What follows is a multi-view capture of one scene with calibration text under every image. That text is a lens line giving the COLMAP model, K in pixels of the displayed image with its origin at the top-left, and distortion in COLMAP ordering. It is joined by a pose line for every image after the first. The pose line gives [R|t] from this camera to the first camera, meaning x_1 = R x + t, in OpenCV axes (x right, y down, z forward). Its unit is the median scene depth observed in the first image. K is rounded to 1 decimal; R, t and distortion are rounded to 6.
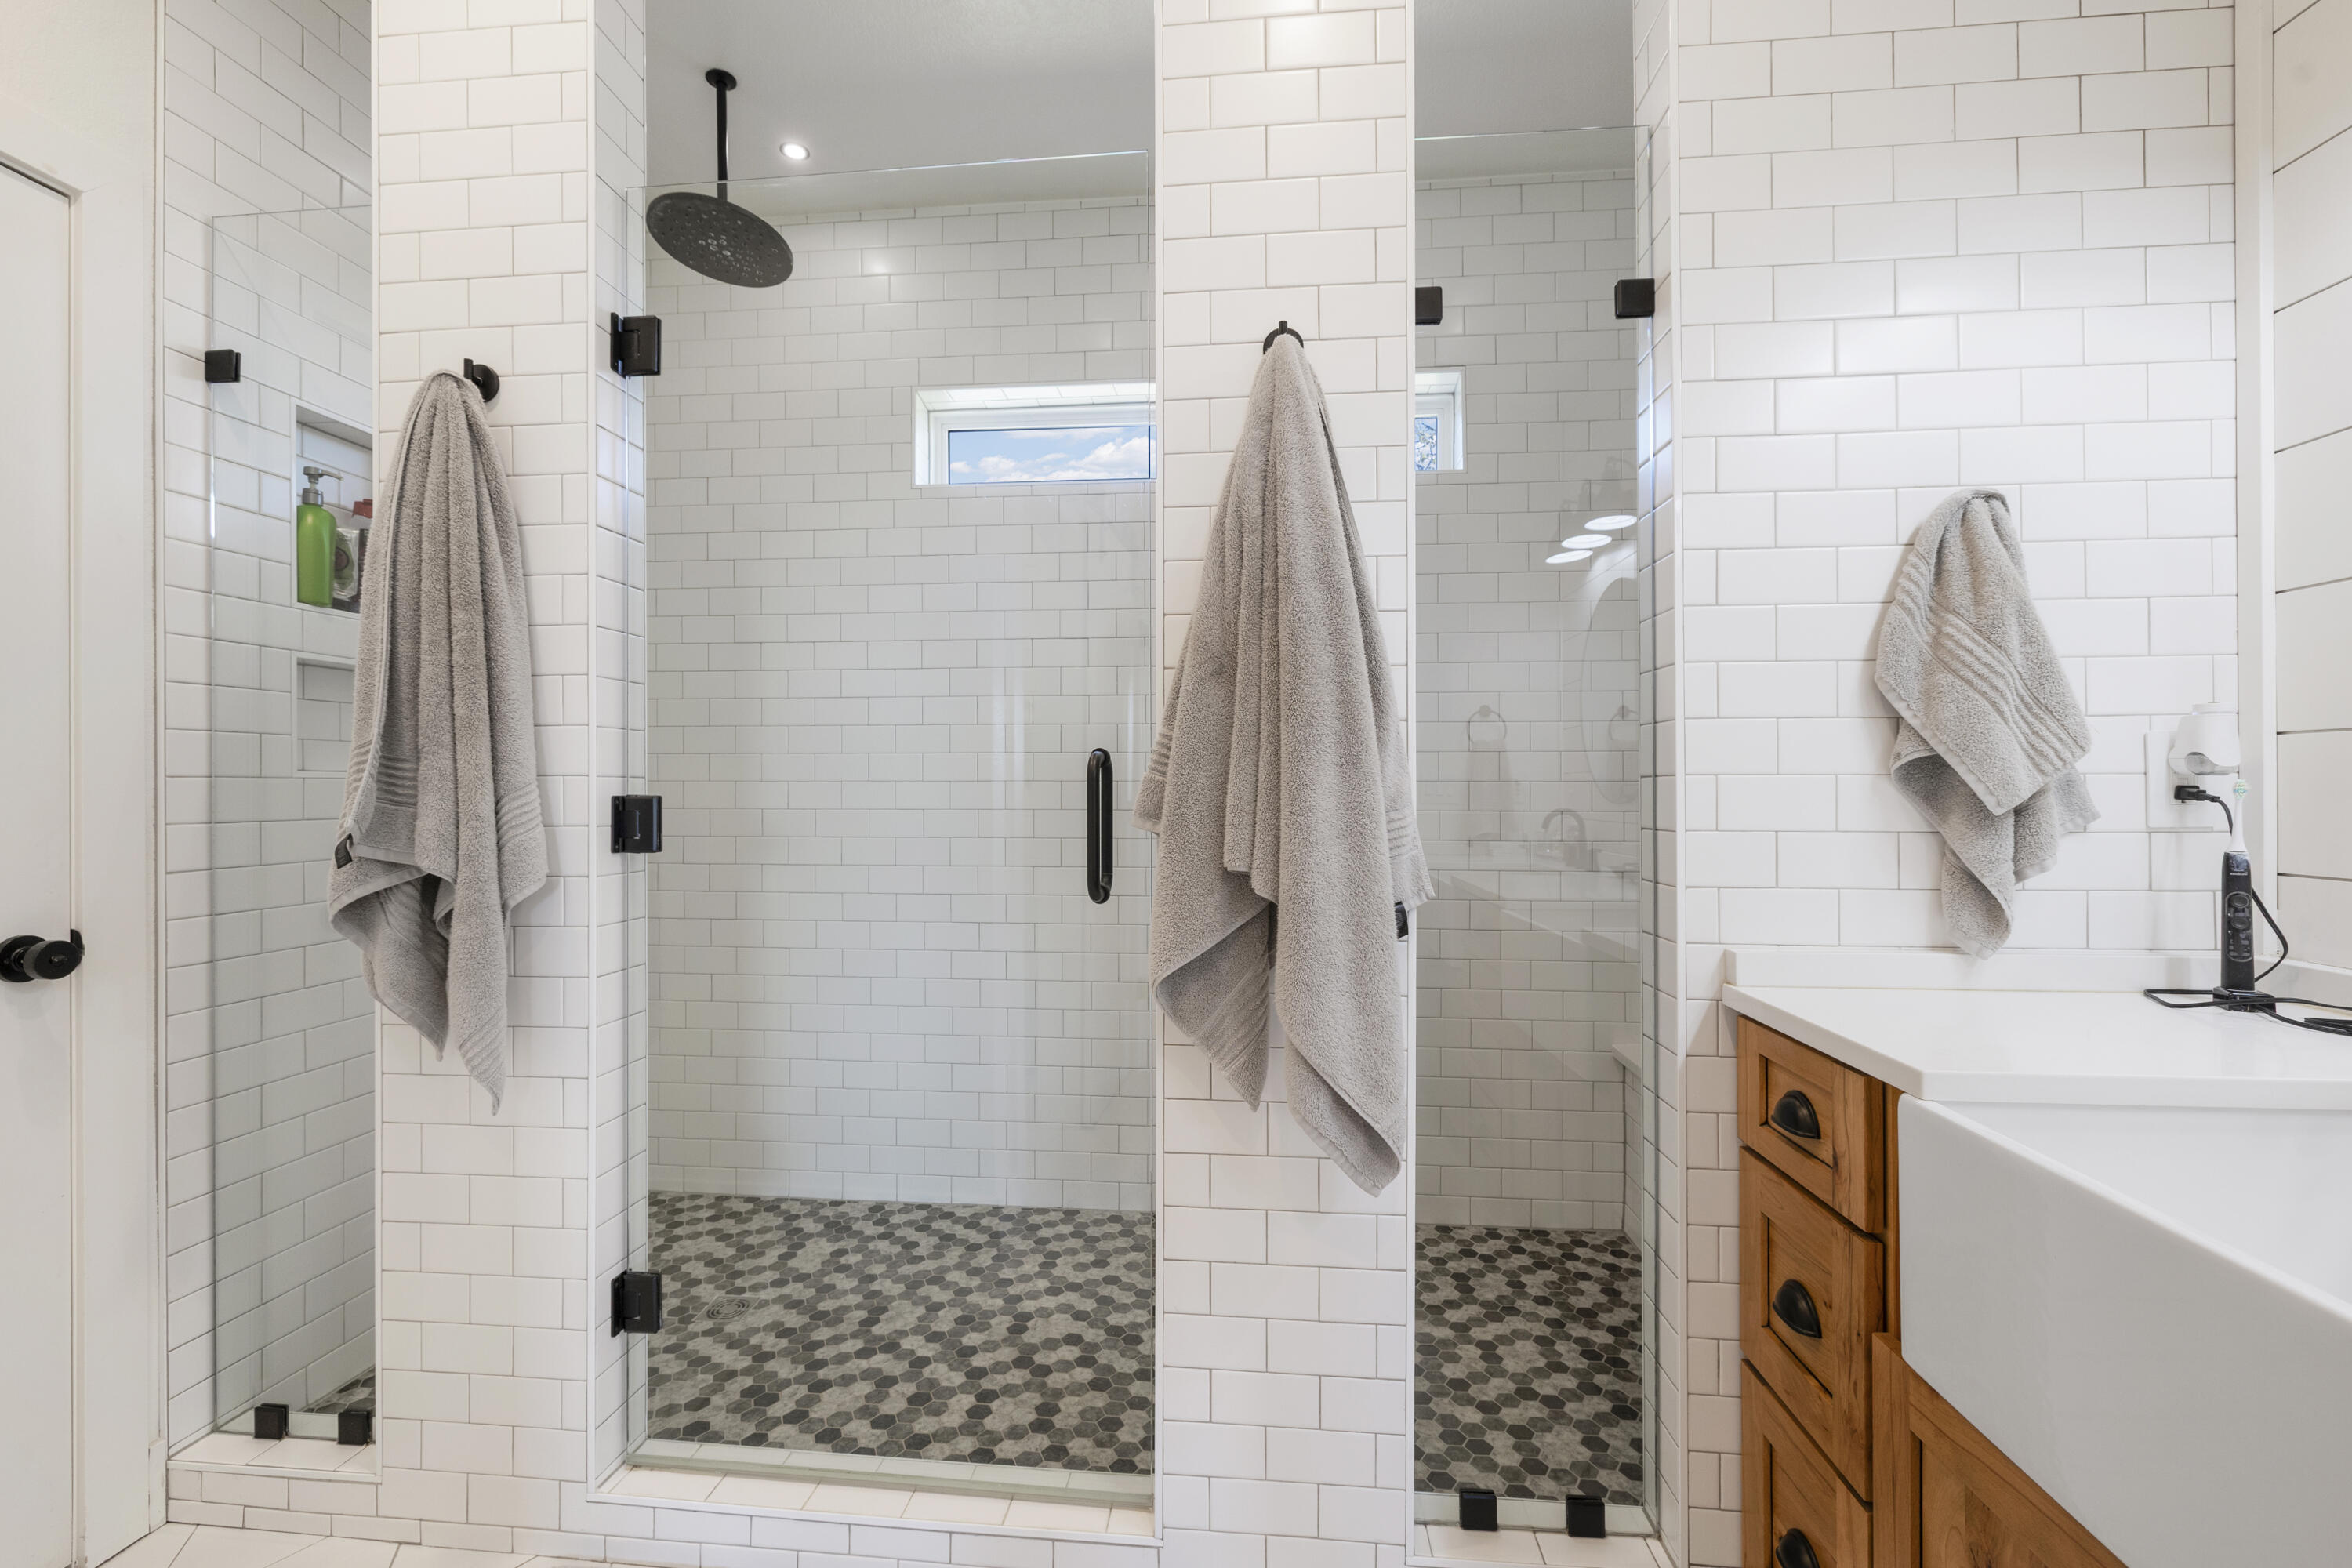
lens RADIAL K [[1002.9, 0, 1168.9], [0, 1002.9, 783.5], [0, 0, 1]] dist [-0.002728, 0.000016]
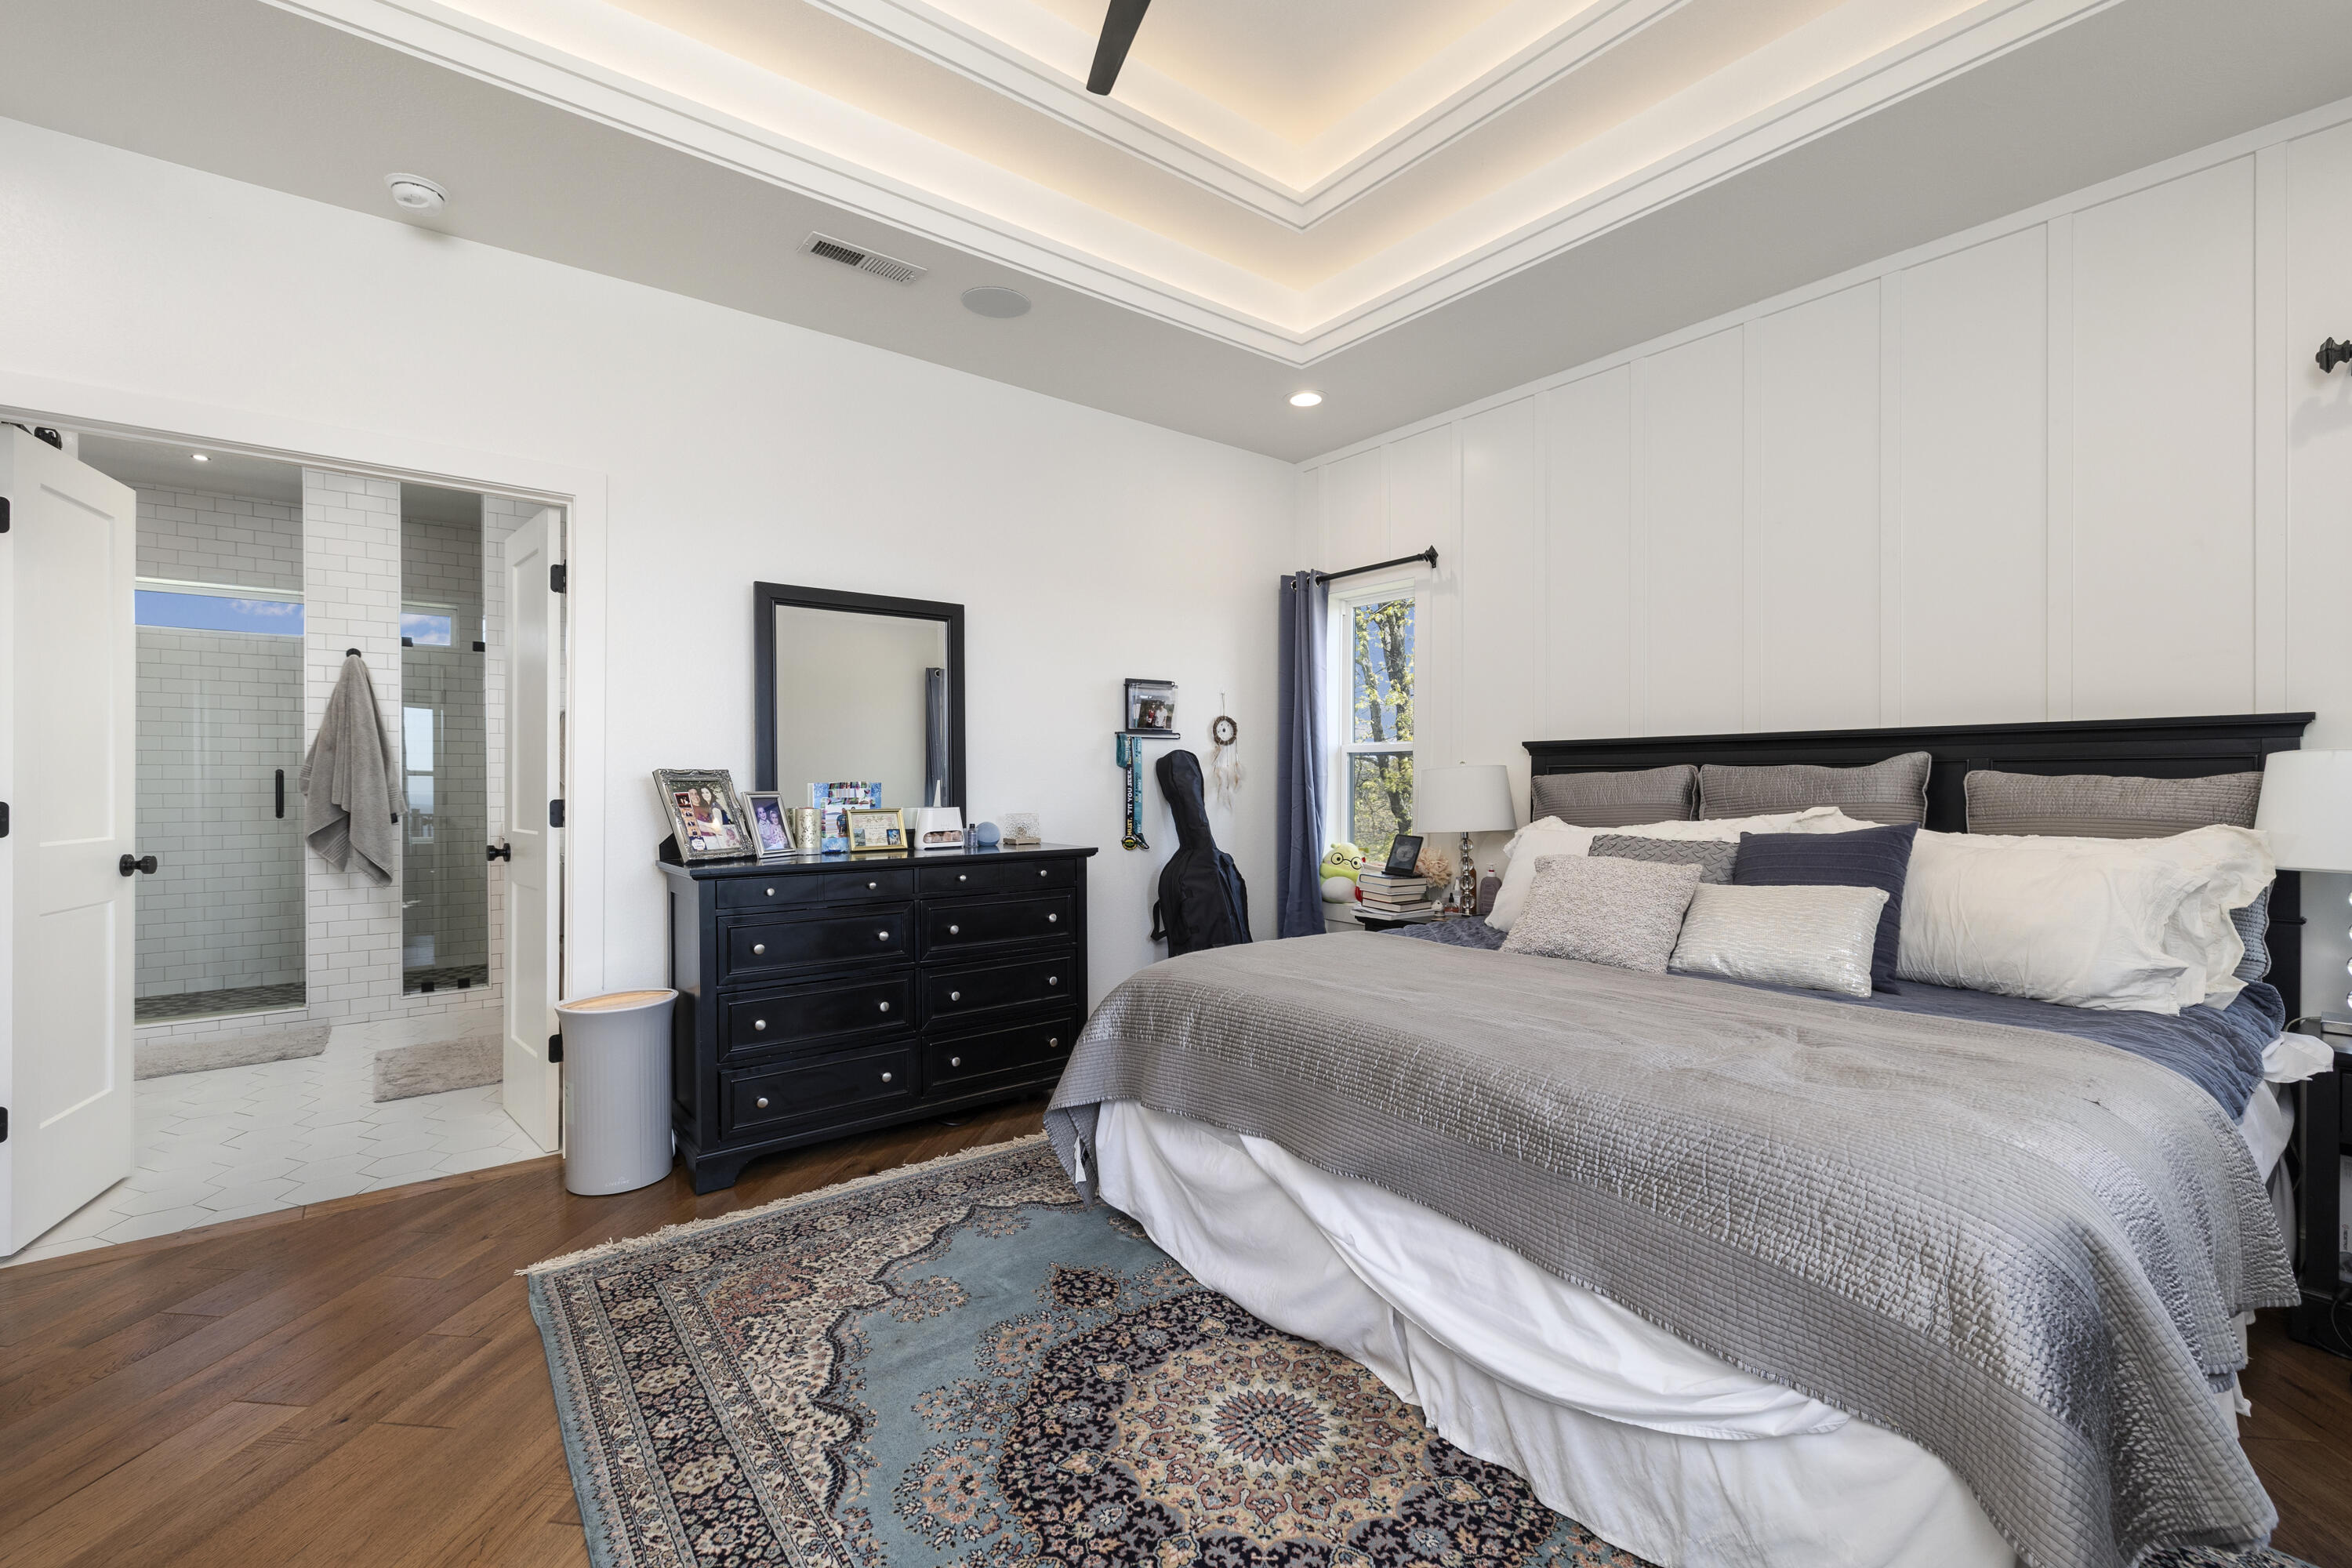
lens RADIAL K [[1002.9, 0, 1177.7], [0, 1002.9, 774.3], [0, 0, 1]] dist [-0.002728, 0.000016]
pose [[0.724995, 0.001460, 0.688752, -0.210654], [-0.002081, 0.999998, 0.000071, -0.025656], [-0.688750, -0.001485, 0.724997, -3.573360]]
